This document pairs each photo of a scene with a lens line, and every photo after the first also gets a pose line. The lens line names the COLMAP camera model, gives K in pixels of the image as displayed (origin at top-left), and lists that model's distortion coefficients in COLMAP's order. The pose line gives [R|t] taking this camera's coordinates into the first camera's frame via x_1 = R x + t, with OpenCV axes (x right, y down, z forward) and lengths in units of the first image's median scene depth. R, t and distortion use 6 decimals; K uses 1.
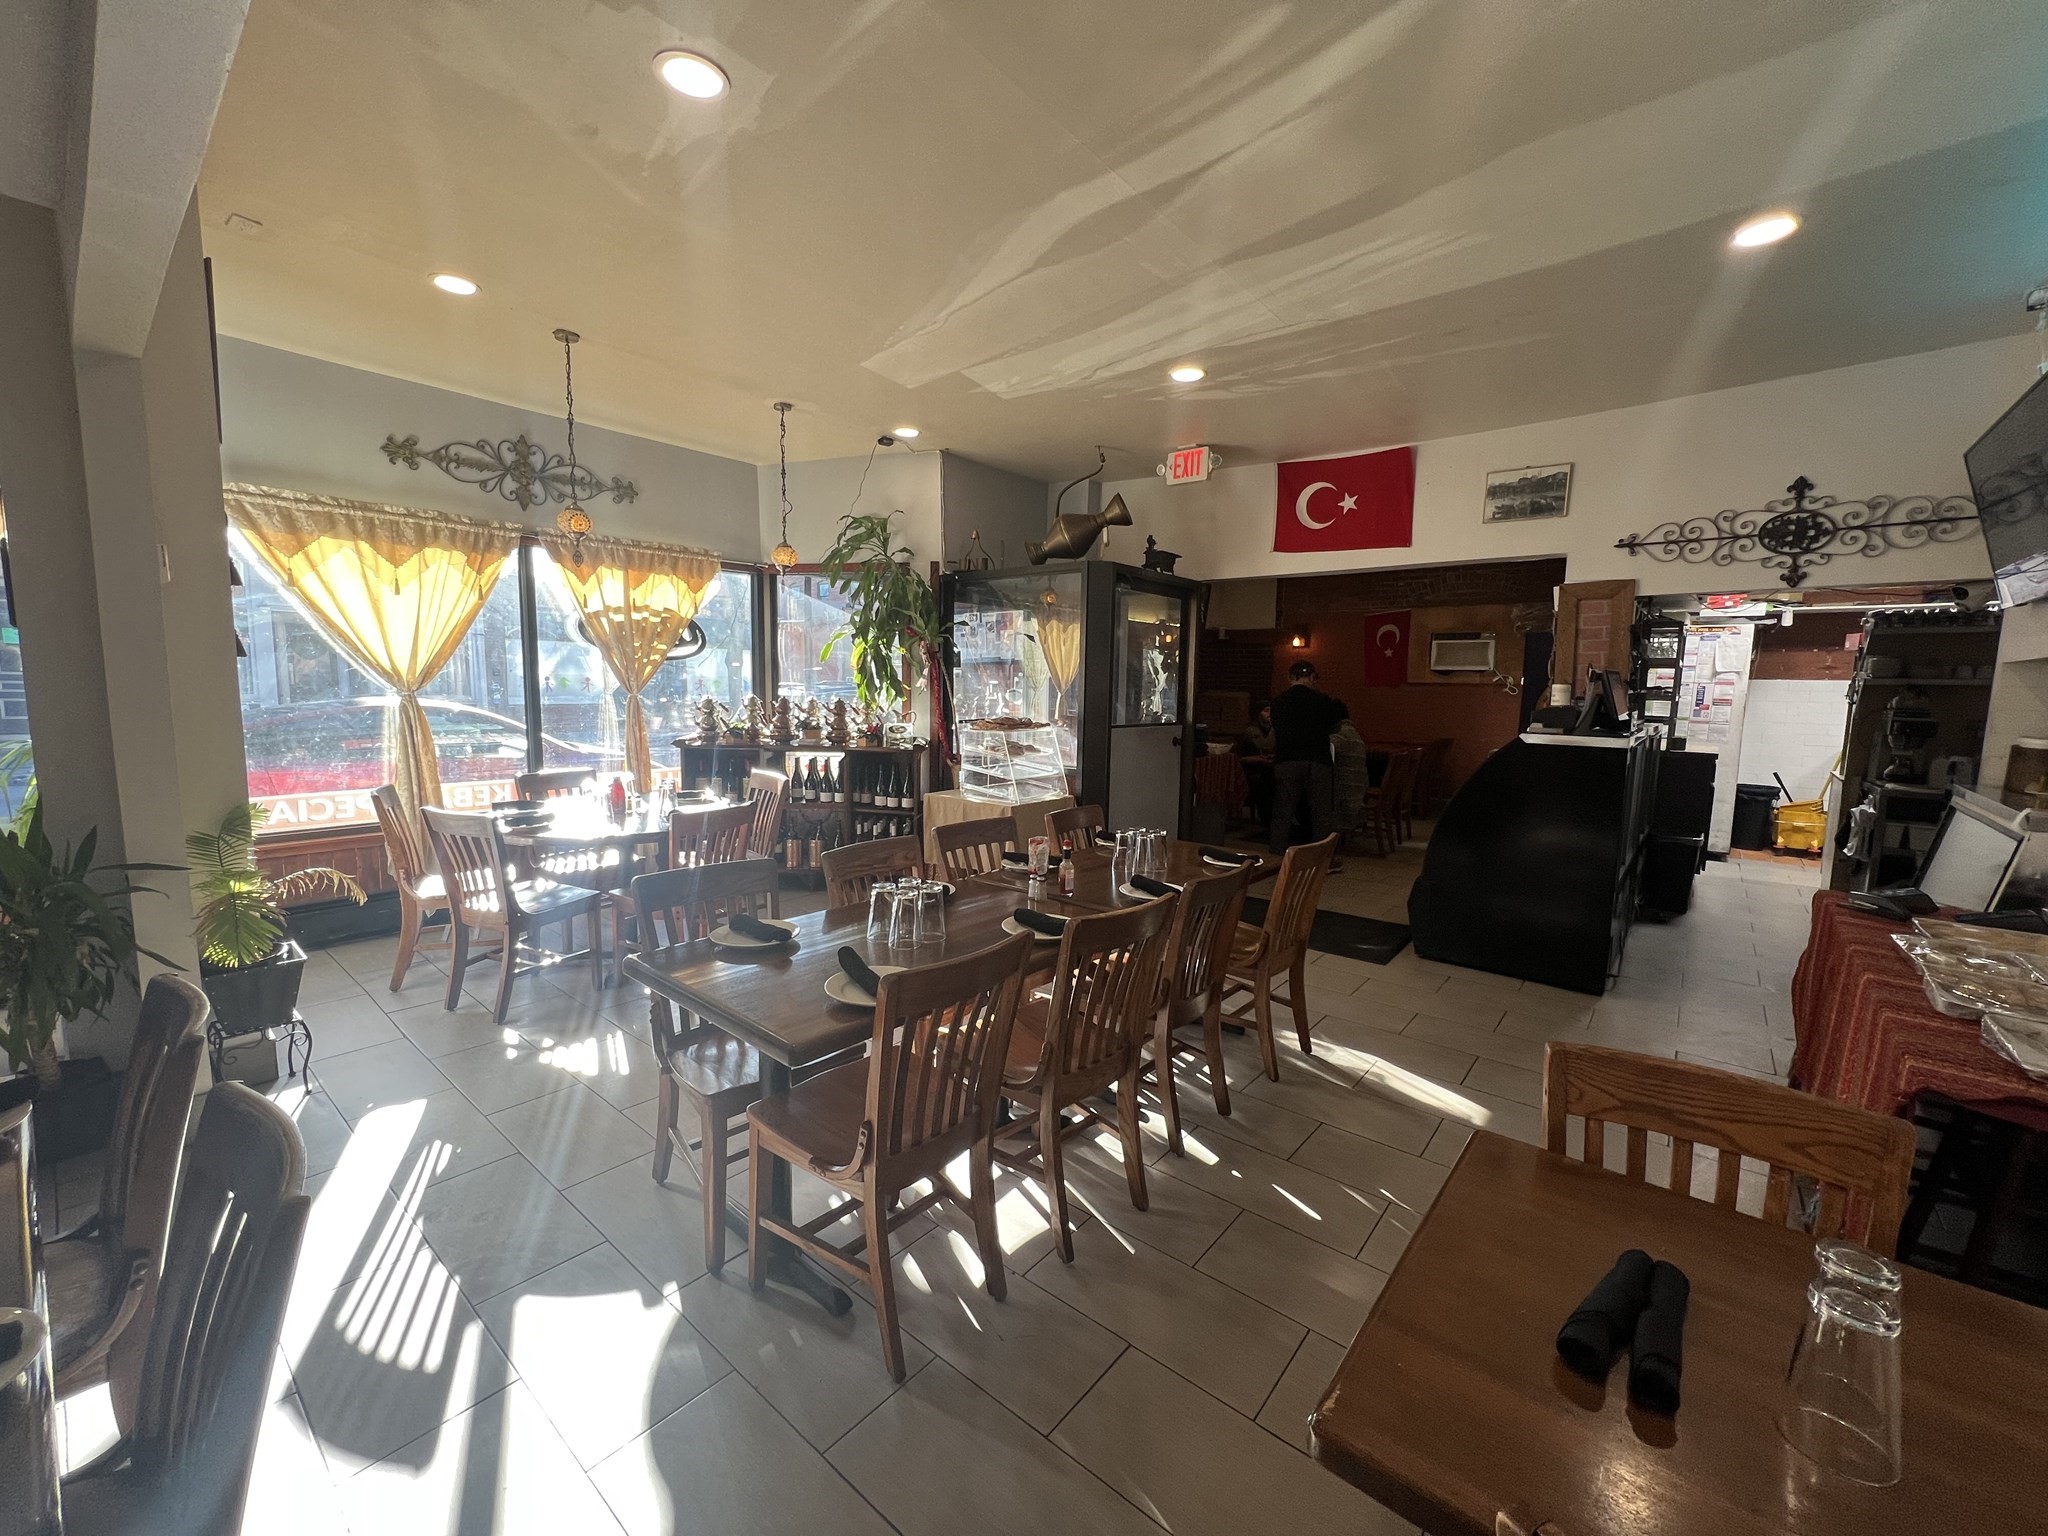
lens RADIAL K [[819.4, 0, 1023.1], [0, 819.4, 772.5], [0, 0, 1]] dist [0.001771, 0.000373]
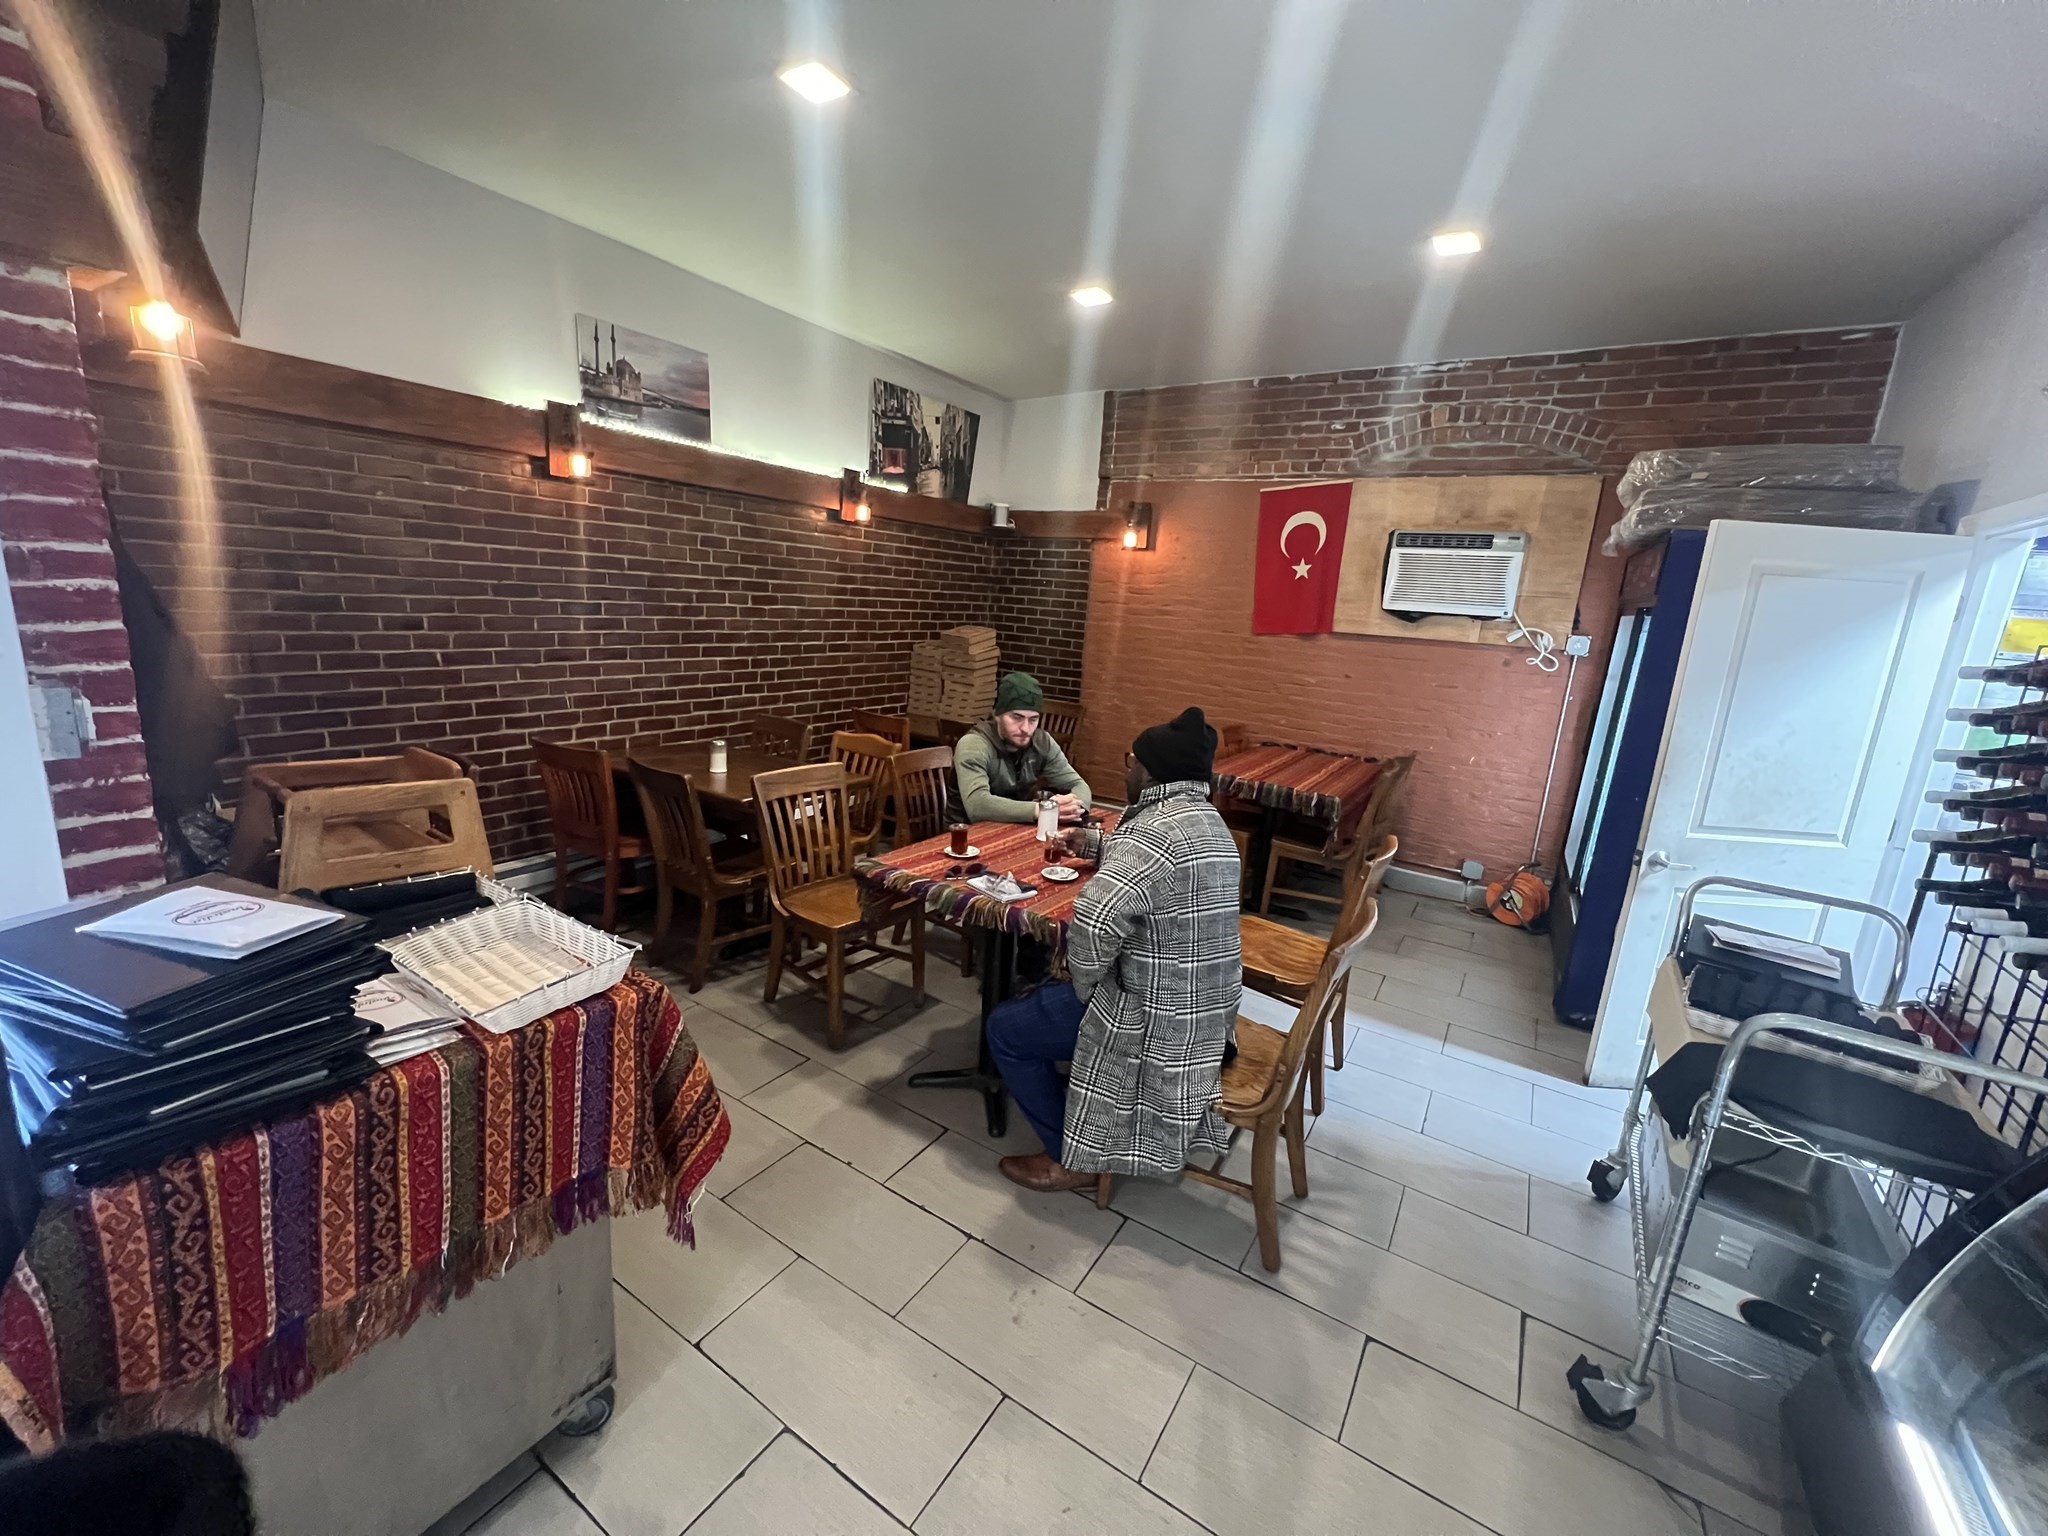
lens RADIAL K [[819.4, 0, 1023.1], [0, 819.4, 772.5], [0, 0, 1]] dist [0.001771, 0.000373]
pose [[0.990920, 0.022682, 0.132528, 0.401579], [-0.036975, 0.993636, 0.106398, -0.131155], [-0.129272, -0.110332, 0.985452, 0.968721]]
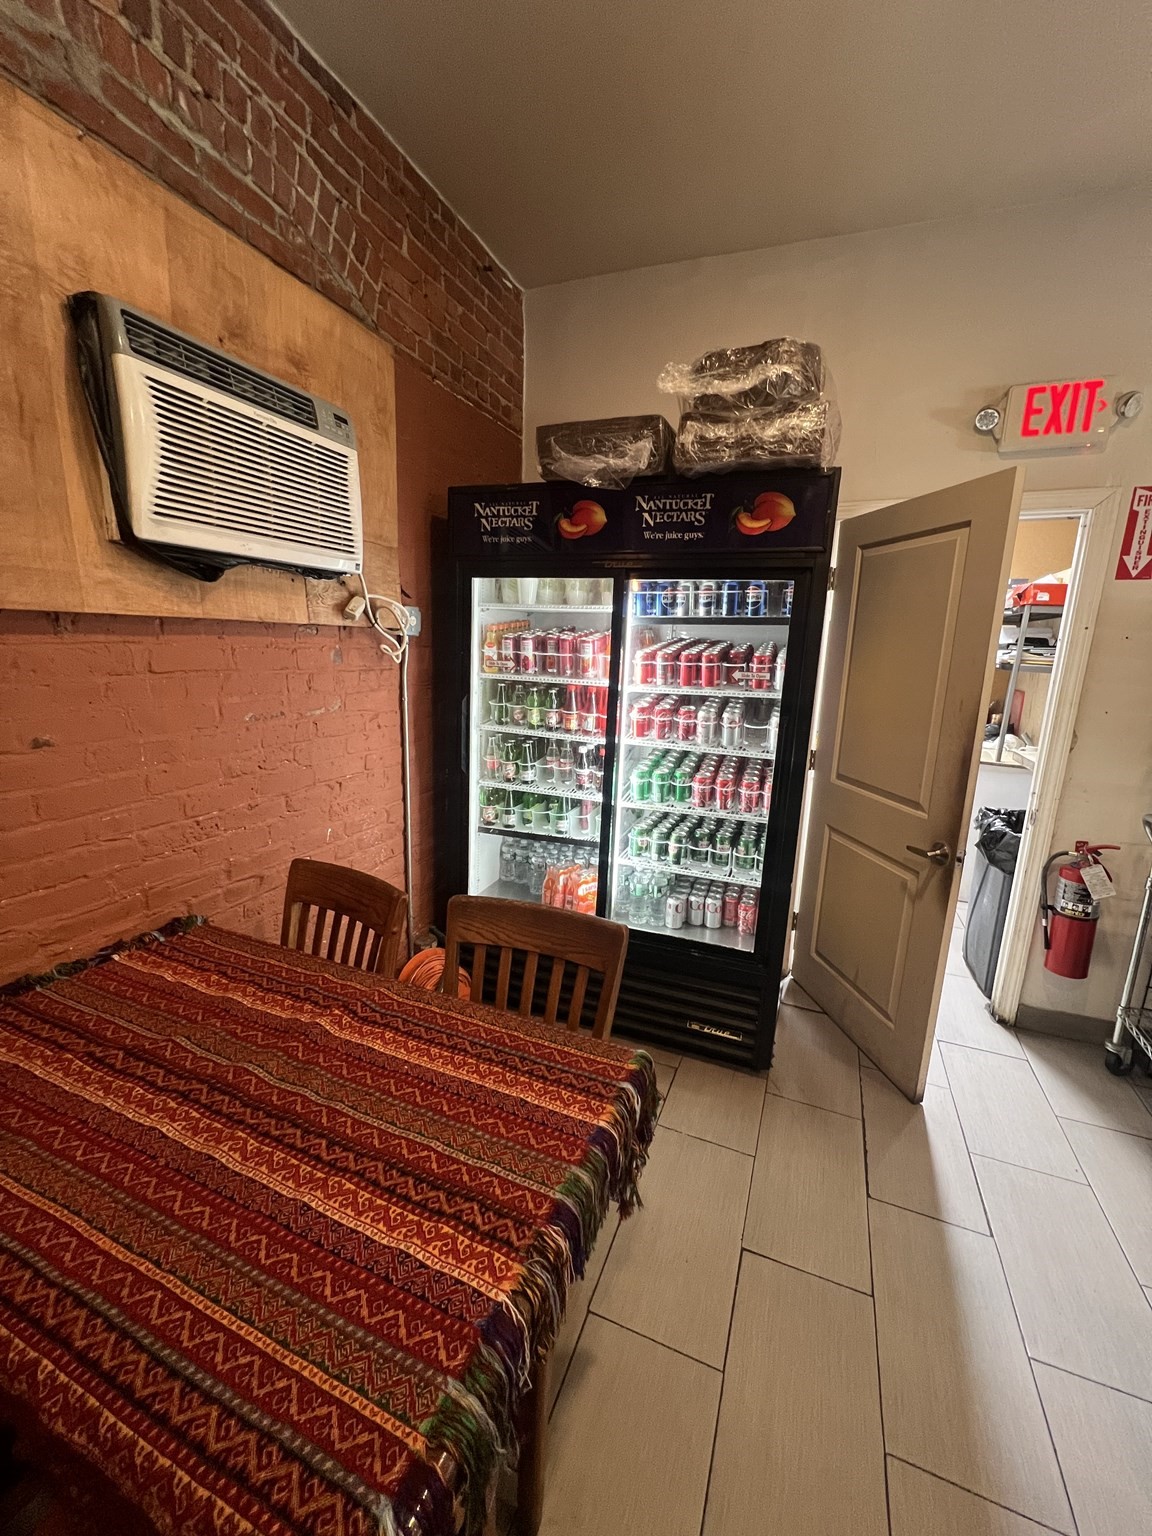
lens RADIAL K [[614.5, 0, 571.4], [0, 614.5, 769.7], [0, 0, 1]] dist [0.001771, 0.000373]
pose [[-0.302794, -0.216925, 0.928040, 0.616854], [0.068919, 0.966219, 0.248335, -0.189496], [-0.950561, 0.139154, -0.277616, 1.742765]]
